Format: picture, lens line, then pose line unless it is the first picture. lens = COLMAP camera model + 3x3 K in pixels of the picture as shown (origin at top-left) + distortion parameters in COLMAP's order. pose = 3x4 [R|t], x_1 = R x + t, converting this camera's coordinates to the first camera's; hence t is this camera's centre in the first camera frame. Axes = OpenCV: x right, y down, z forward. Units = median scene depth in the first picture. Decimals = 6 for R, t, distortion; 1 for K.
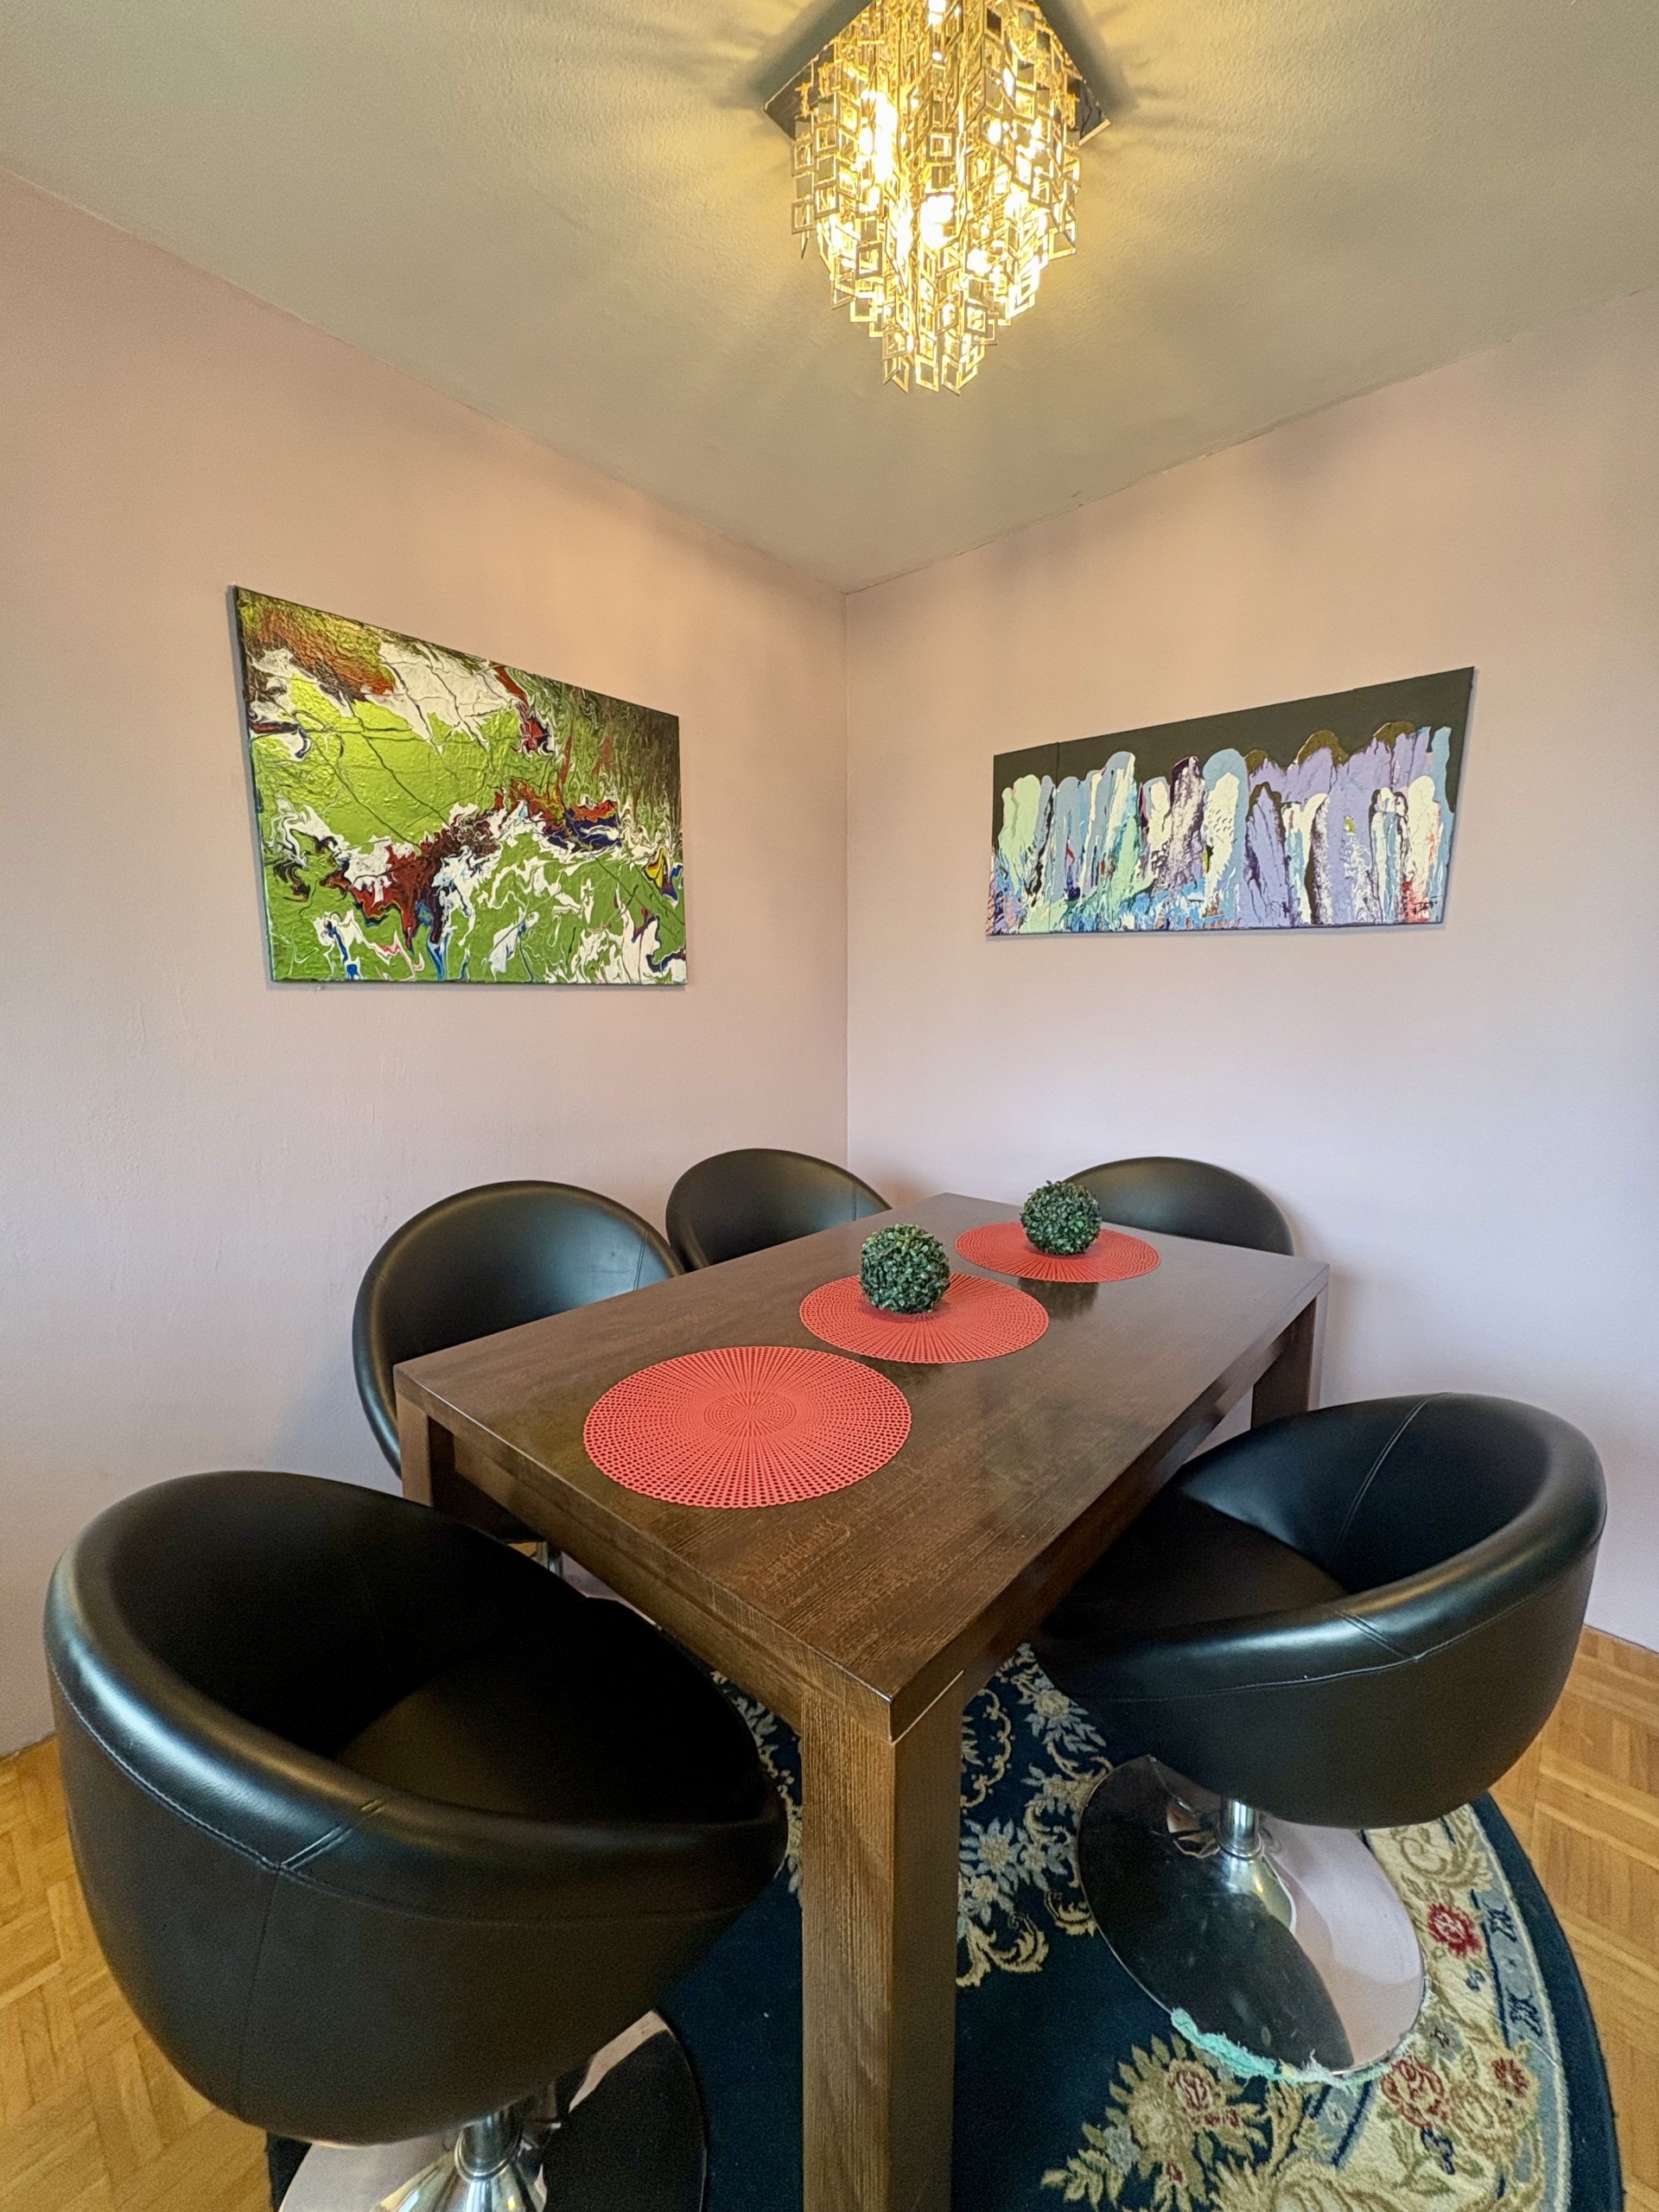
lens RADIAL K [[877.8, 0, 831.8], [0, 877.8, 1111.8], [0, 0, 1]] dist [0.001432, 0.000544]
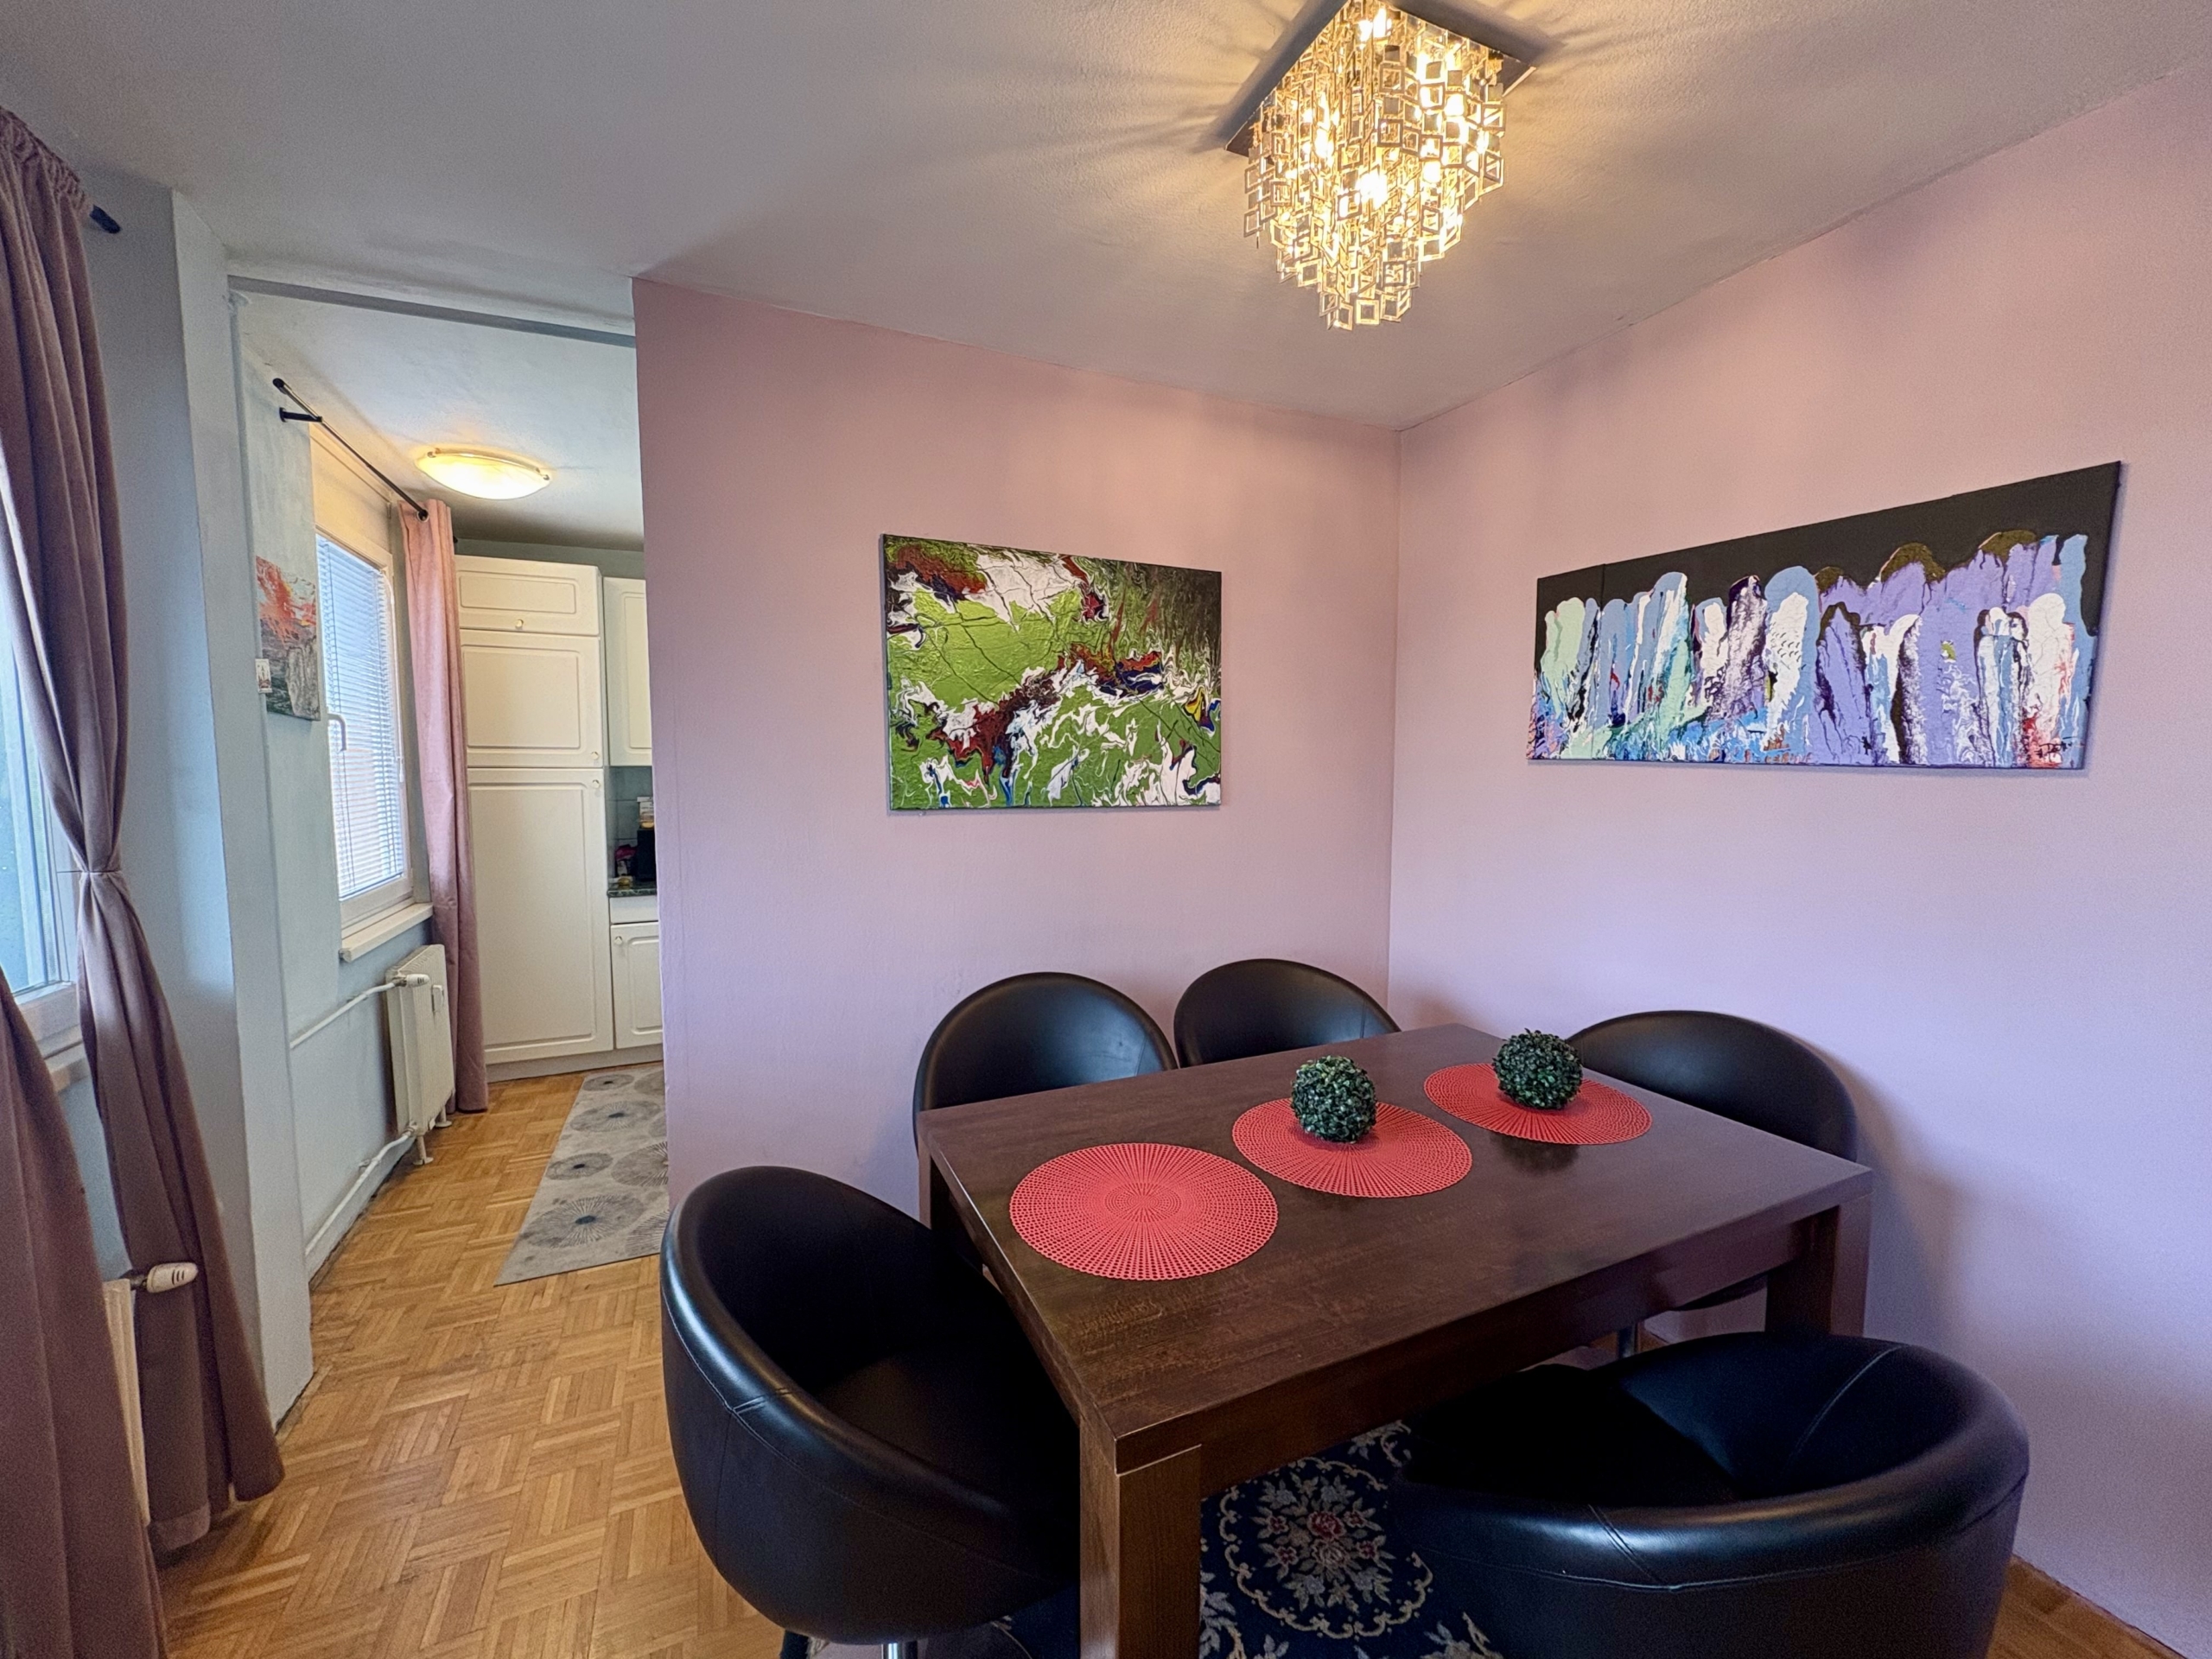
lens RADIAL K [[877.8, 0, 1106.2], [0, 877.8, 833.9], [0, 0, 1]] dist [0.001432, 0.000544]
pose [[0.913407, 0.036970, -0.405365, 0.196495], [-0.060002, 0.997217, -0.044254, -0.063153], [0.402600, 0.064744, 0.913083, -0.093650]]
